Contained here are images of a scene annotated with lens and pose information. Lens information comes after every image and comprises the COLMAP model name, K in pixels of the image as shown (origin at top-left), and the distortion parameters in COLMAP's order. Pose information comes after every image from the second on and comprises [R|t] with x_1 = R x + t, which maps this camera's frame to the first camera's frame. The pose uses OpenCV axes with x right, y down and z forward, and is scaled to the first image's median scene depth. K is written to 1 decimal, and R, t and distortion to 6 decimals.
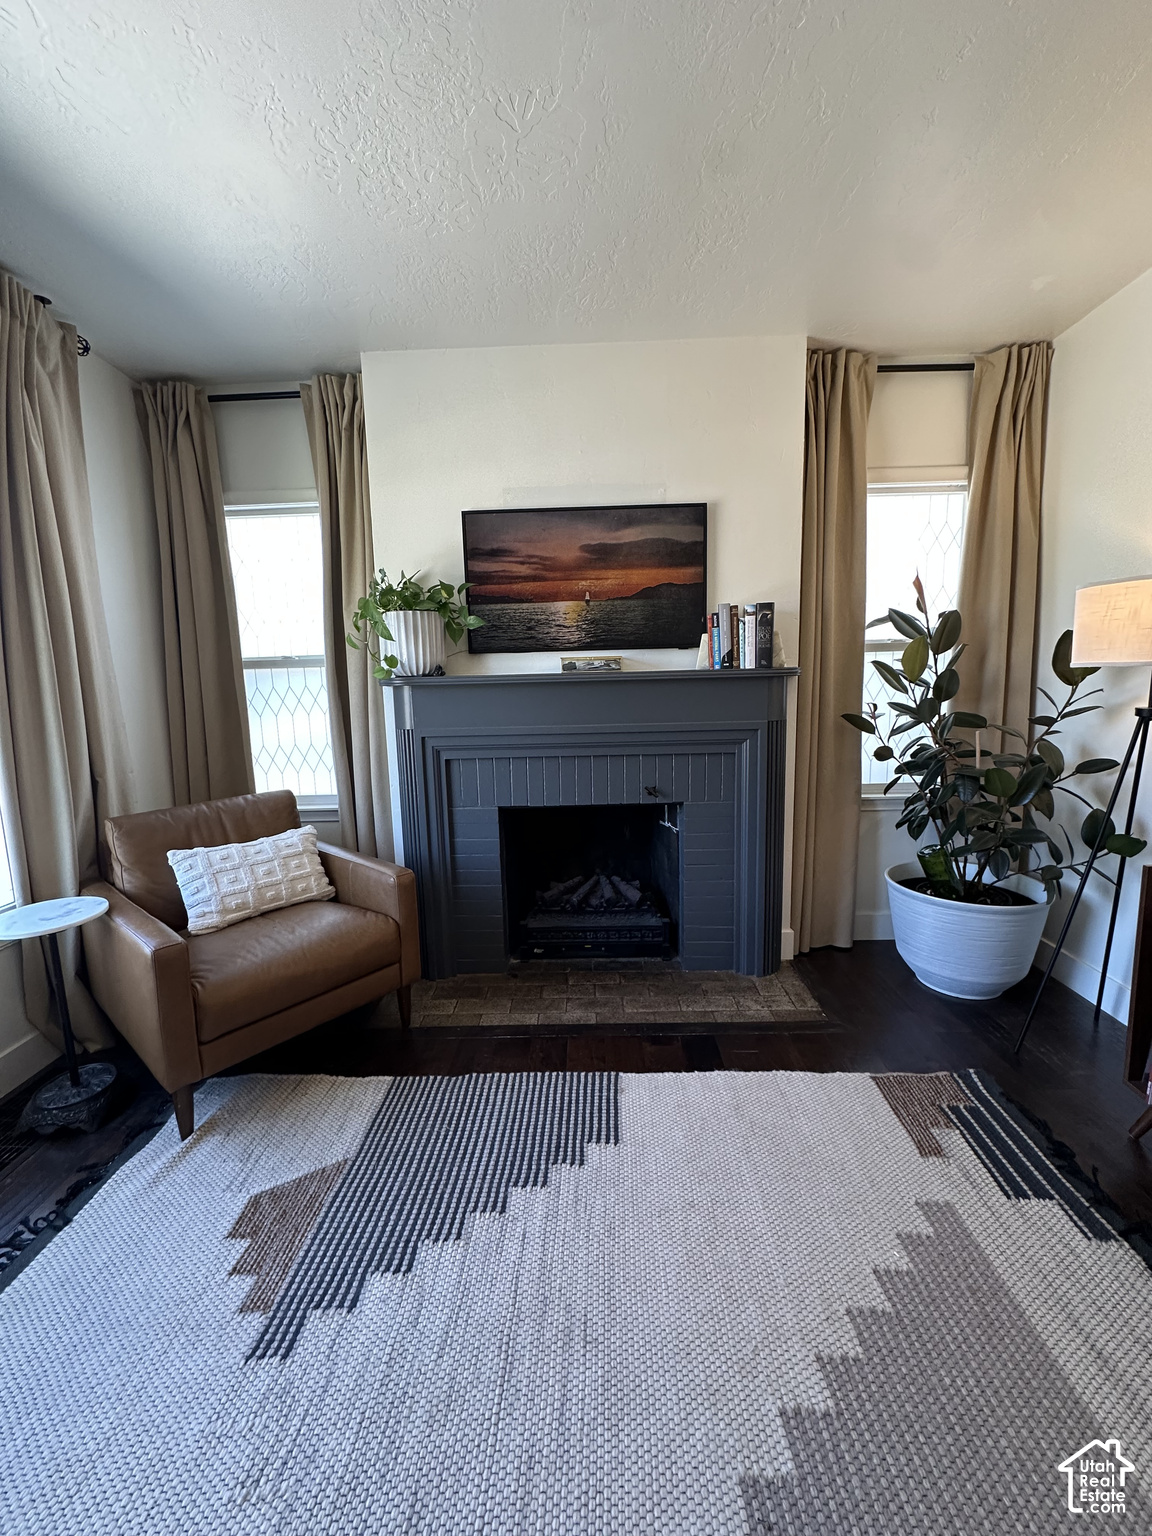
lens RADIAL K [[611.6, 0, 578.0], [0, 611.6, 766.6], [0, 0, 1]] dist [-0.005780, 0.000738]
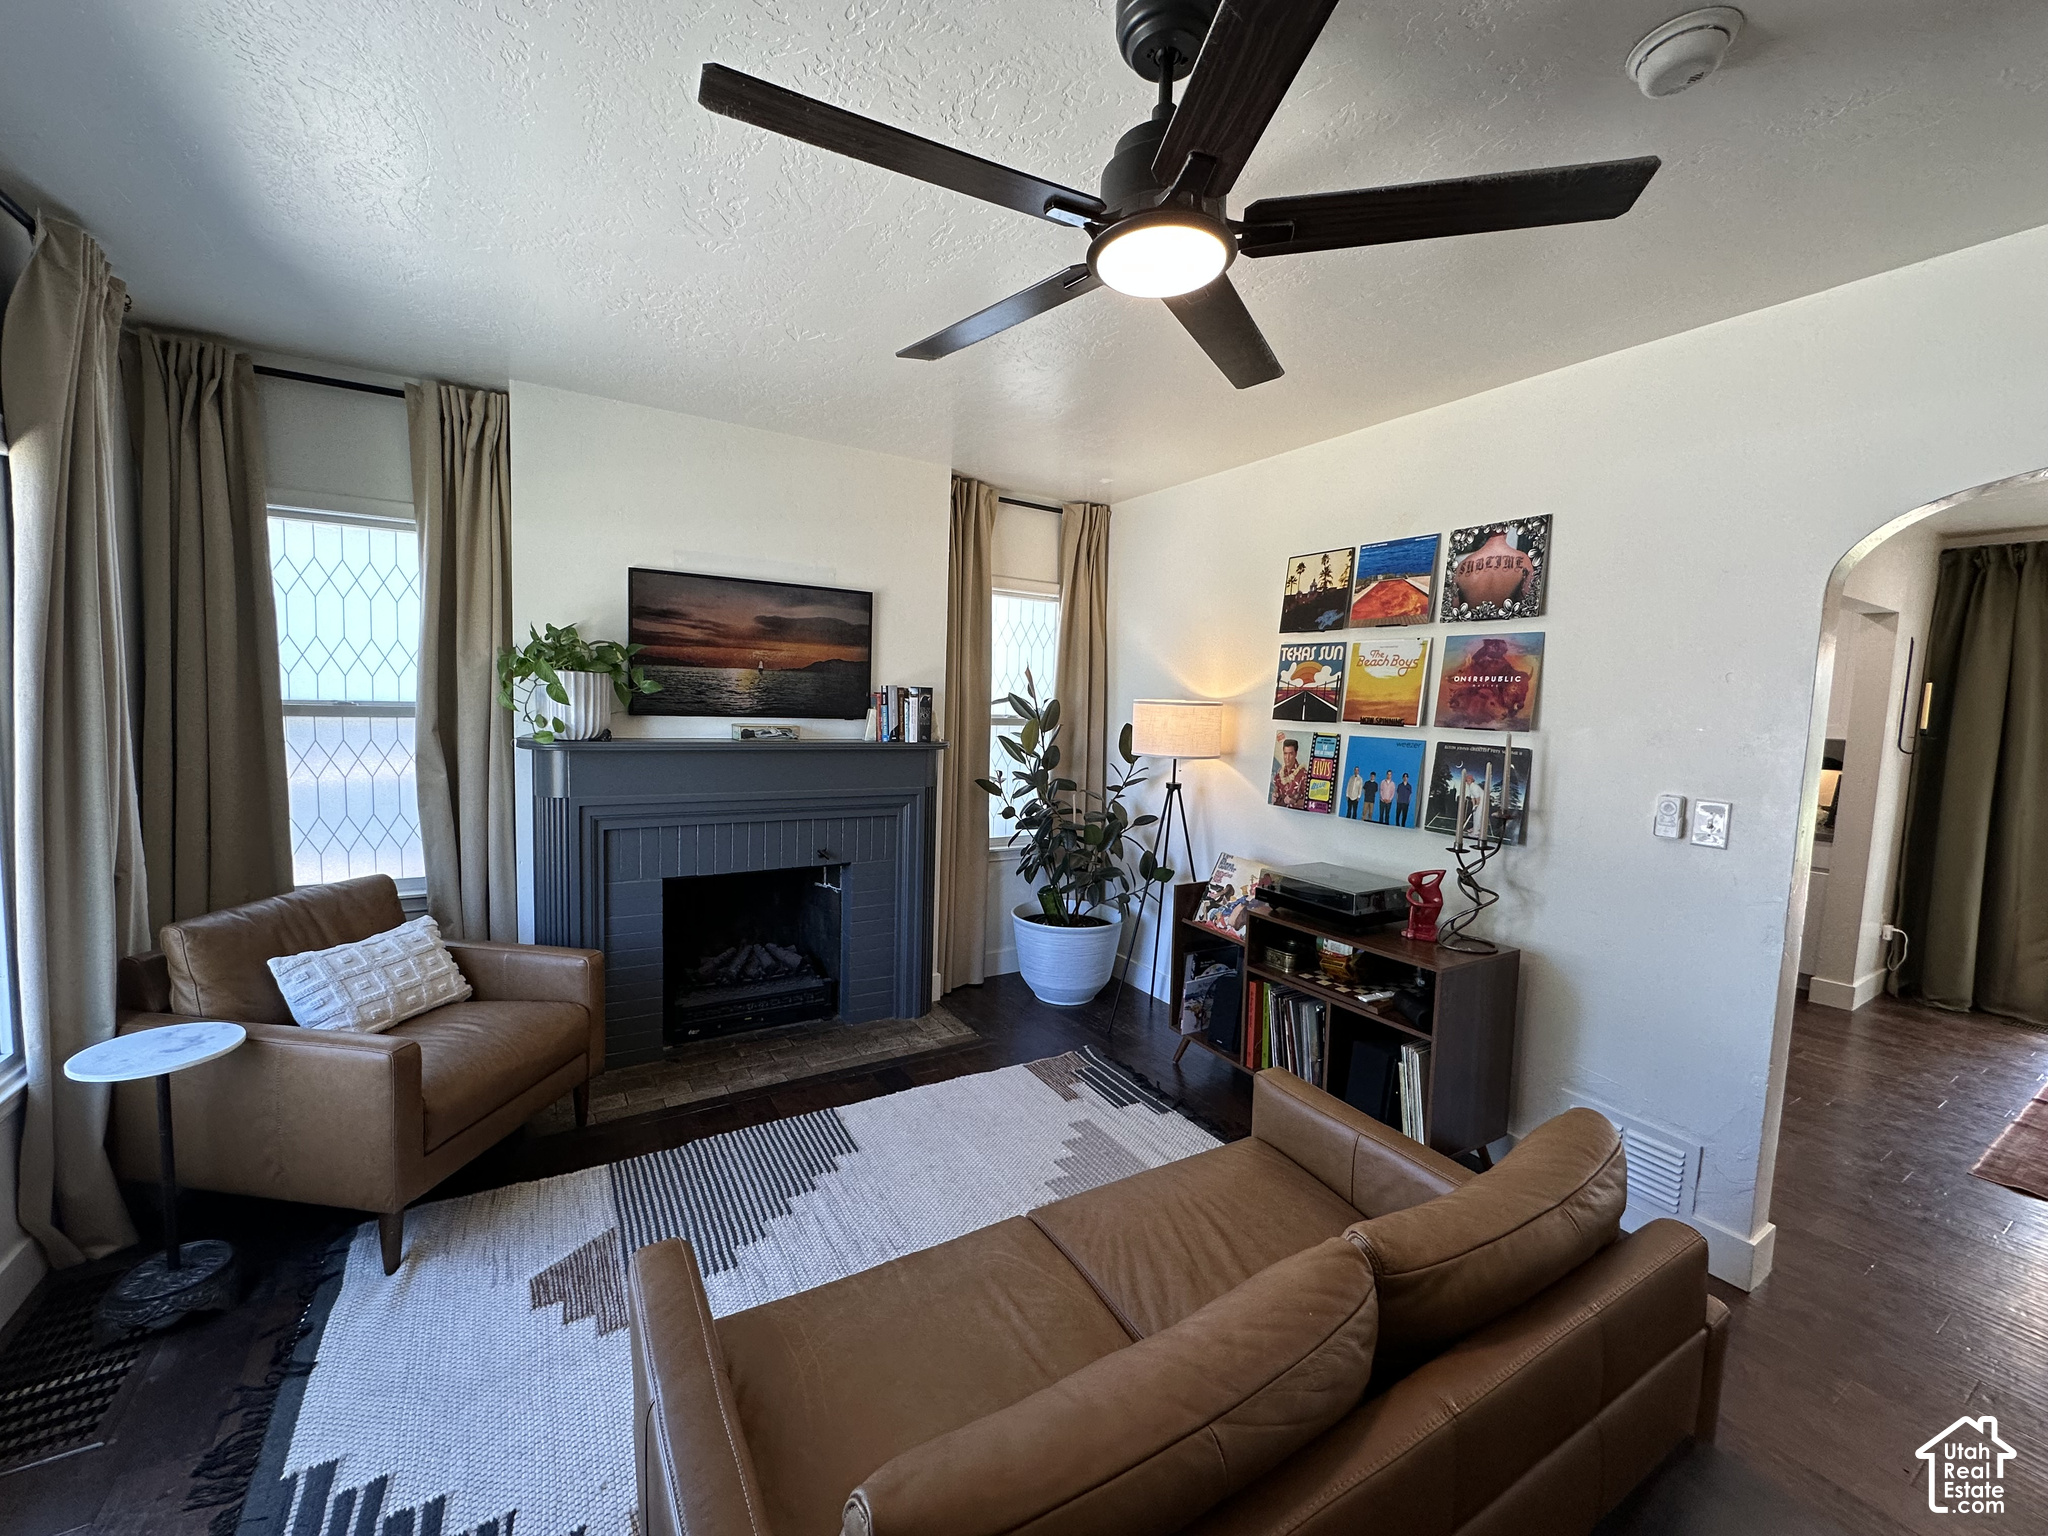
lens RADIAL K [[815.5, 0, 1026.3], [0, 815.5, 764.9], [0, 0, 1]] dist [-0.005780, 0.000738]
pose [[0.834136, 0.010101, 0.551466, -0.369596], [0.022857, 0.998340, -0.052859, -0.030794], [-0.551085, 0.056696, 0.832521, -0.373861]]
